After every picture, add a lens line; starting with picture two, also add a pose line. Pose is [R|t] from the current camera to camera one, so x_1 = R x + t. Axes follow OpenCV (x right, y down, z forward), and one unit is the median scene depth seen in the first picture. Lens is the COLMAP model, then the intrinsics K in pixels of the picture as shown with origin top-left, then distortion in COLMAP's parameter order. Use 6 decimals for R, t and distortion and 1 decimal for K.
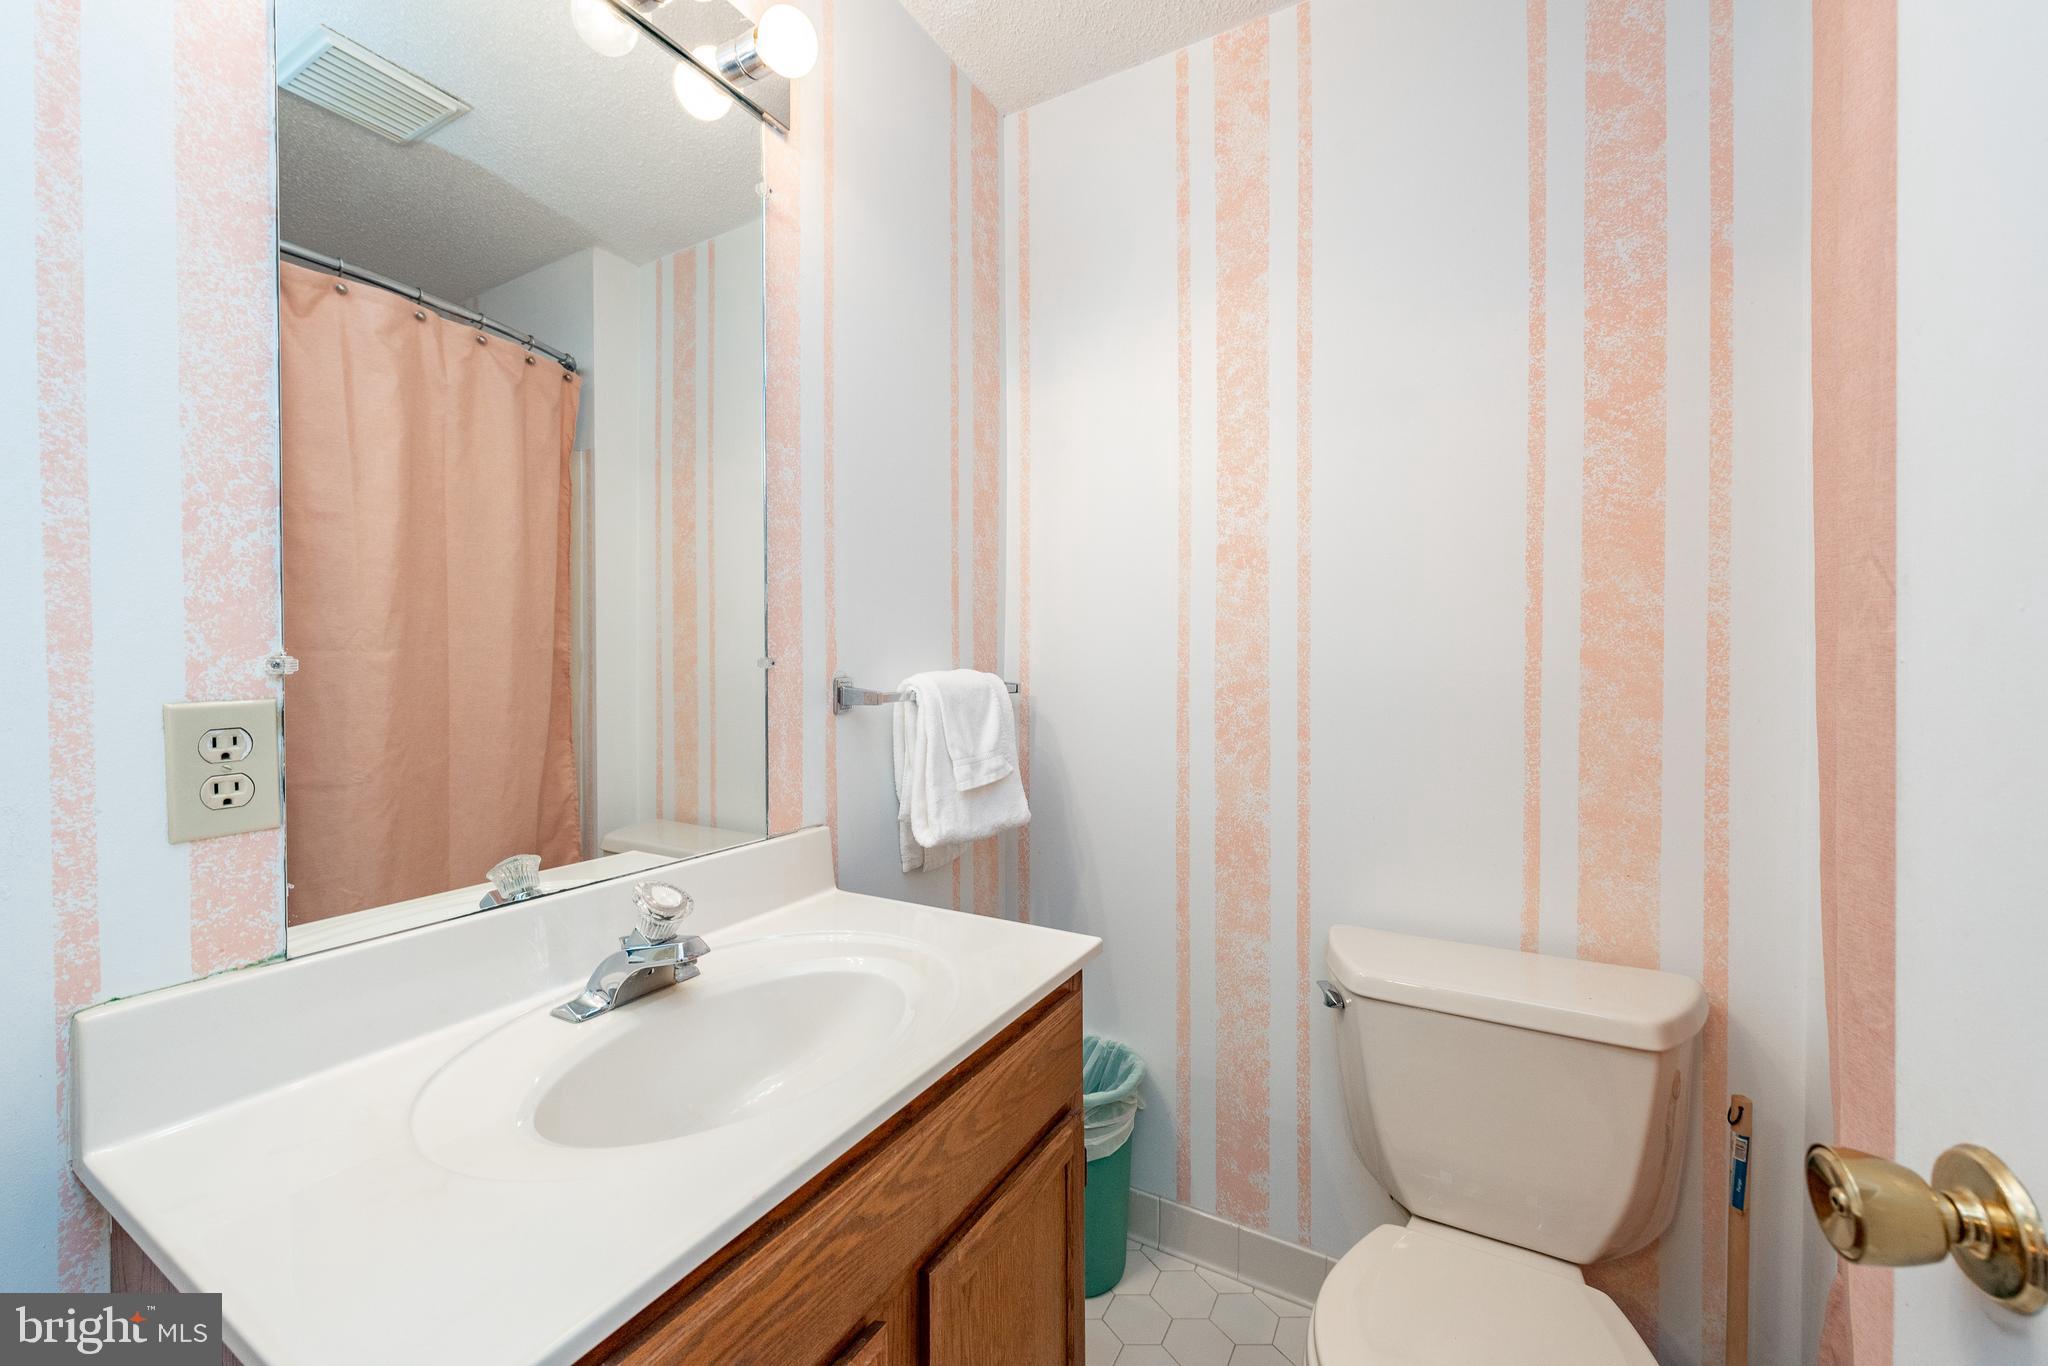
lens RADIAL K [[818.0, 0, 1026.4], [0, 818.0, 668.1], [0, 0, 1]] dist [0.000016, -0.001148]
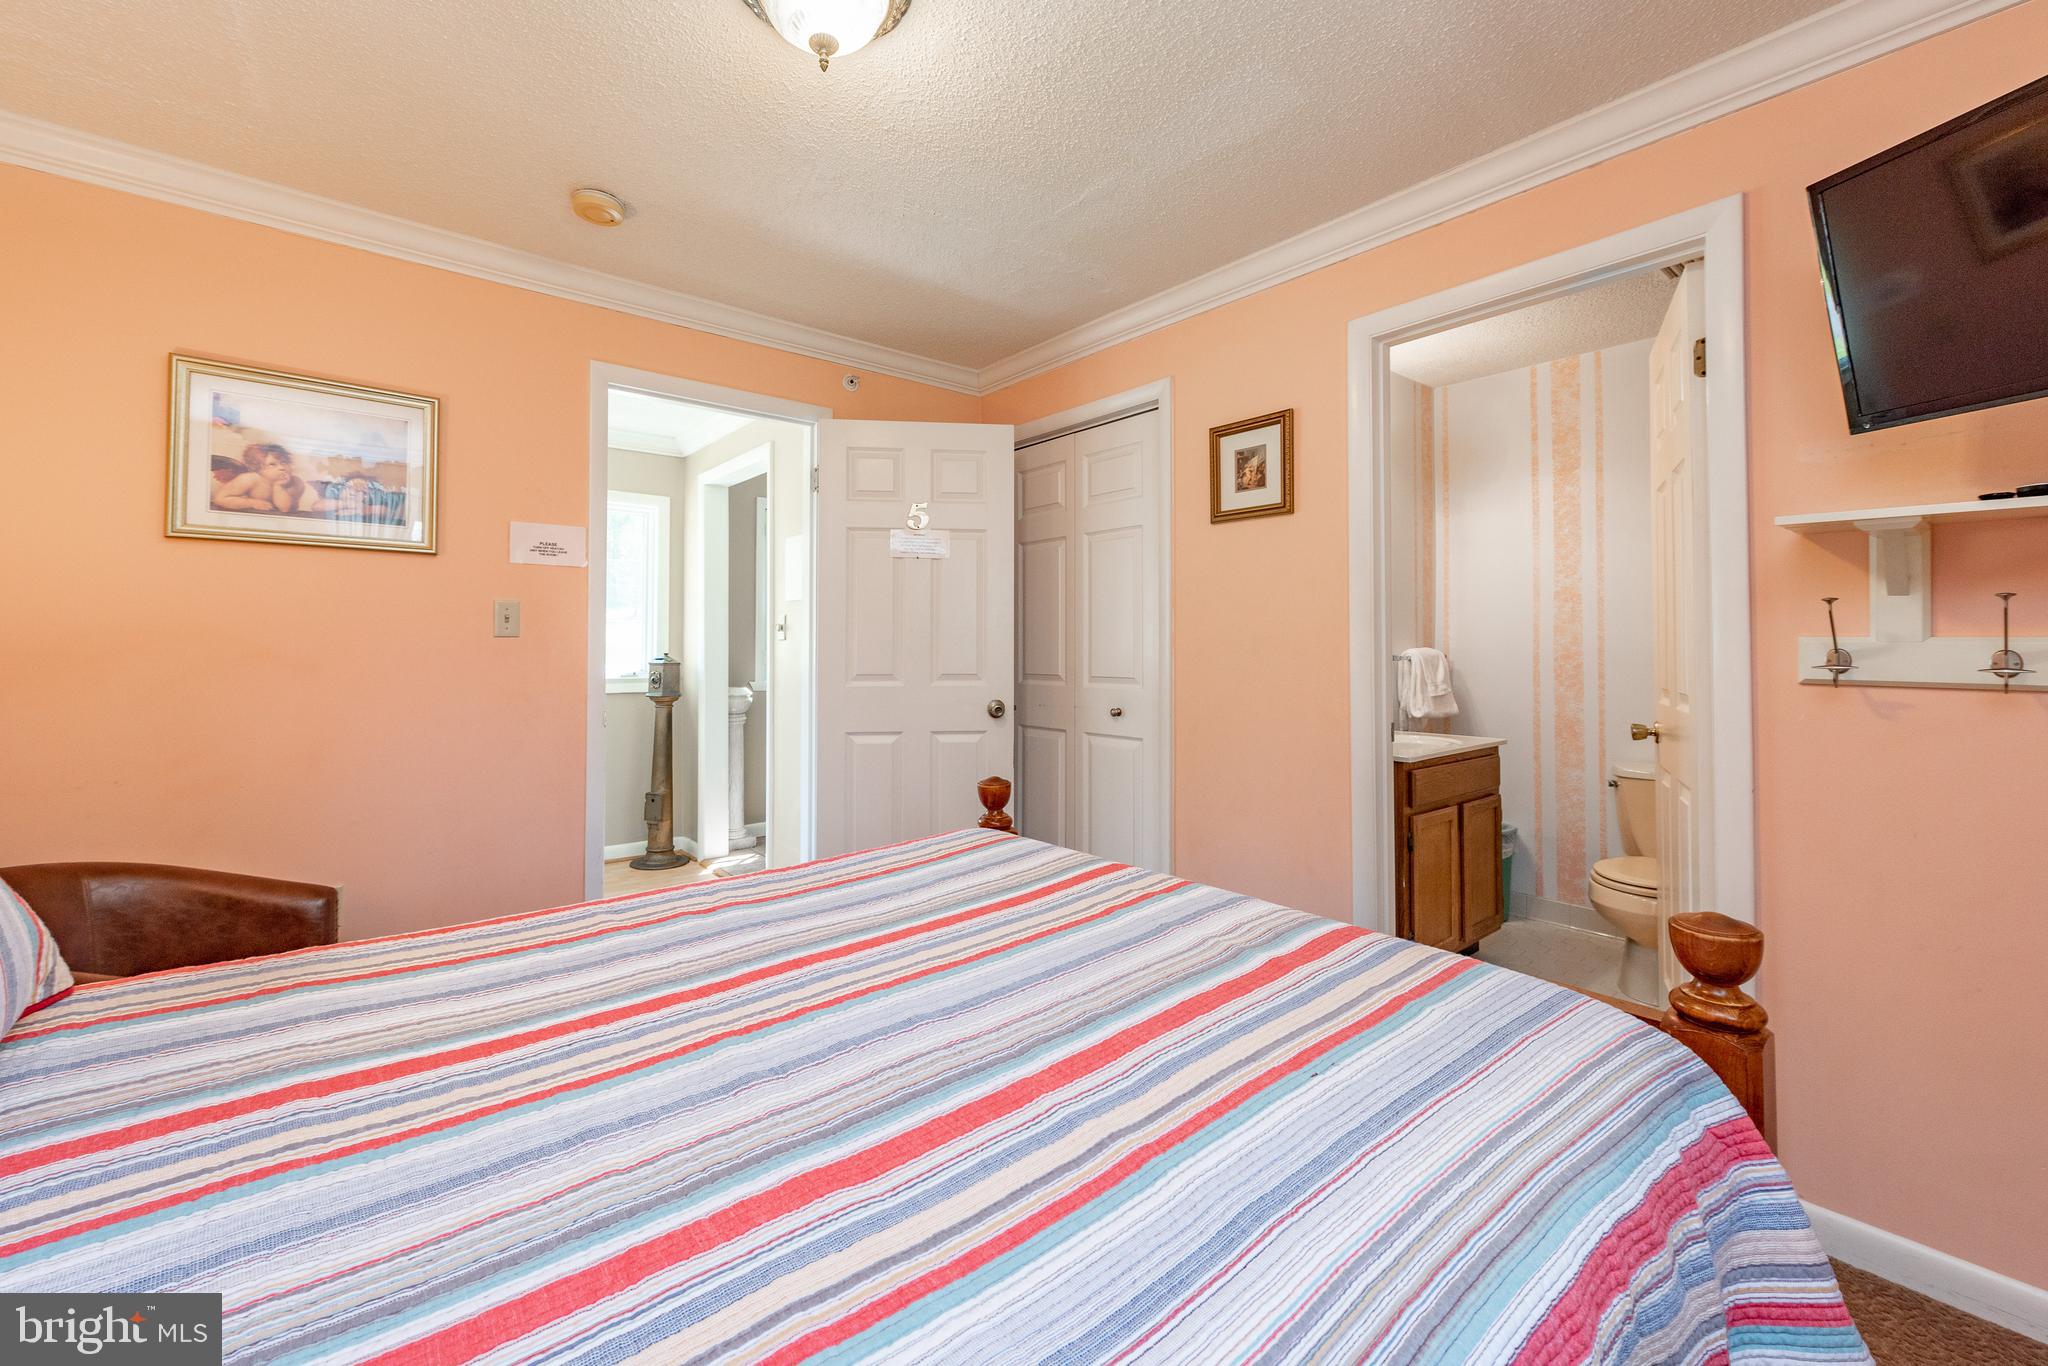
lens RADIAL K [[818.0, 0, 989.8], [0, 818.0, 635.9], [0, 0, 1]] dist [0.000016, -0.001148]
pose [[0.928655, -0.002287, -0.370938, -0.361409], [-0.008226, 0.999608, -0.026757, 0.040264], [0.370853, 0.027899, 0.928272, -1.602002]]
